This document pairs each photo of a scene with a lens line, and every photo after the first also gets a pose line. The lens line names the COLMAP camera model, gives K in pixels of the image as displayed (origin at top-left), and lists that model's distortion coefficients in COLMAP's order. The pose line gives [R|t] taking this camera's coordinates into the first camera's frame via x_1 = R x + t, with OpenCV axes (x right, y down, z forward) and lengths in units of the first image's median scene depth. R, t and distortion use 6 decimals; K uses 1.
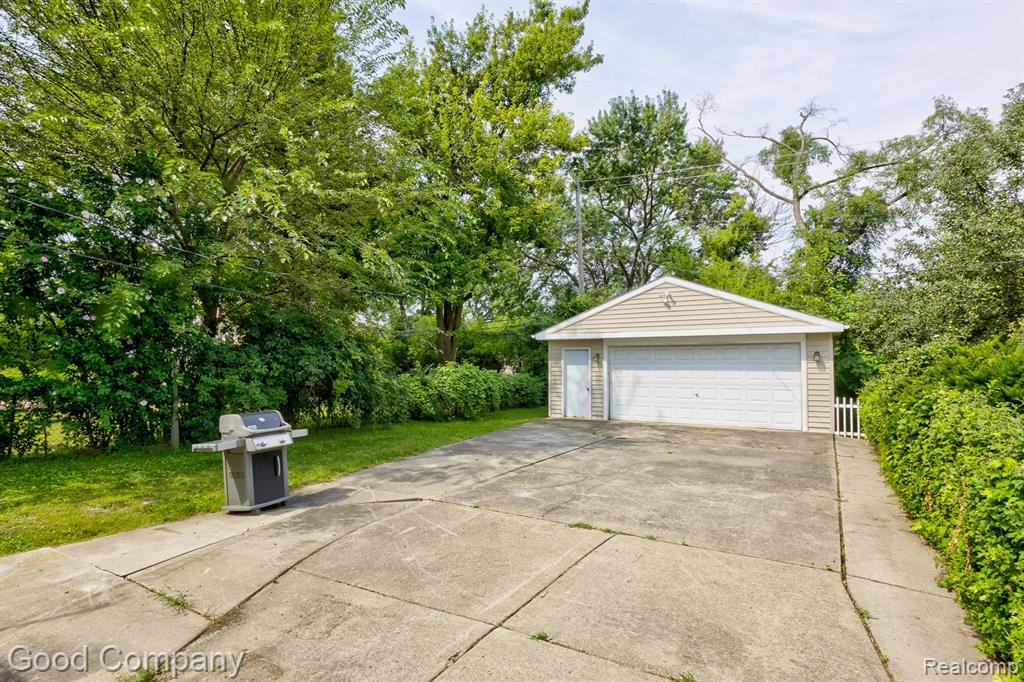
lens RADIAL K [[532.0, 0, 514.9], [0, 532.0, 355.2], [0, 0, 1]] dist [-0.035956, 0.028130]
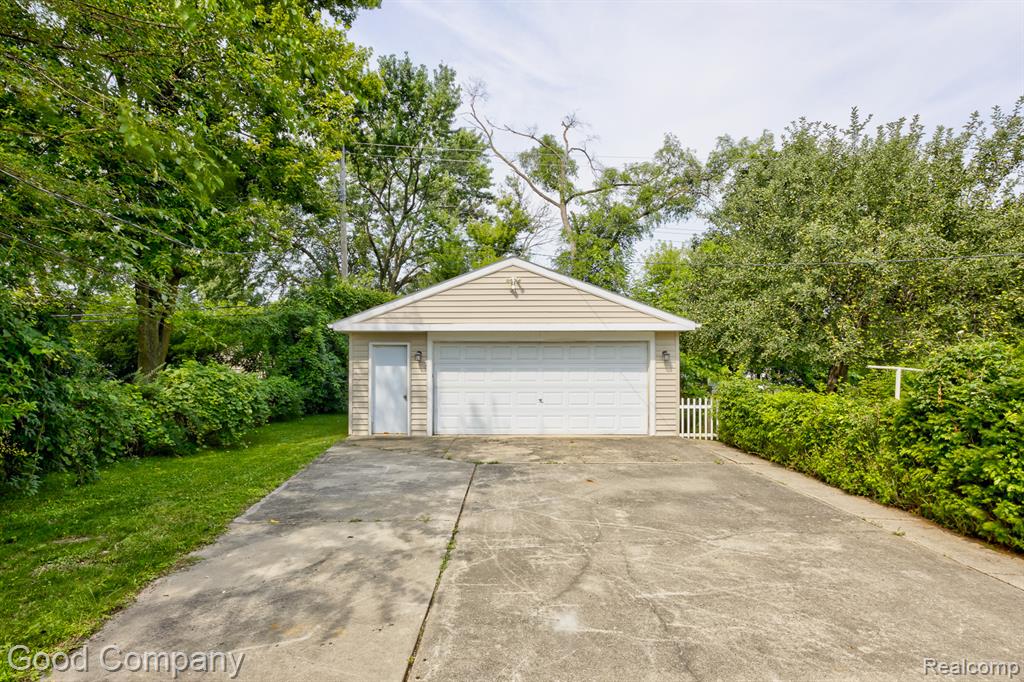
lens RADIAL K [[532.0, 0, 514.9], [0, 532.0, 355.2], [0, 0, 1]] dist [-0.035956, 0.028130]
pose [[0.856429, 0.006978, 0.516218, -0.132654], [-0.007367, 0.999972, -0.001296, 0.003728], [-0.516212, -0.002693, 0.856456, 0.276019]]
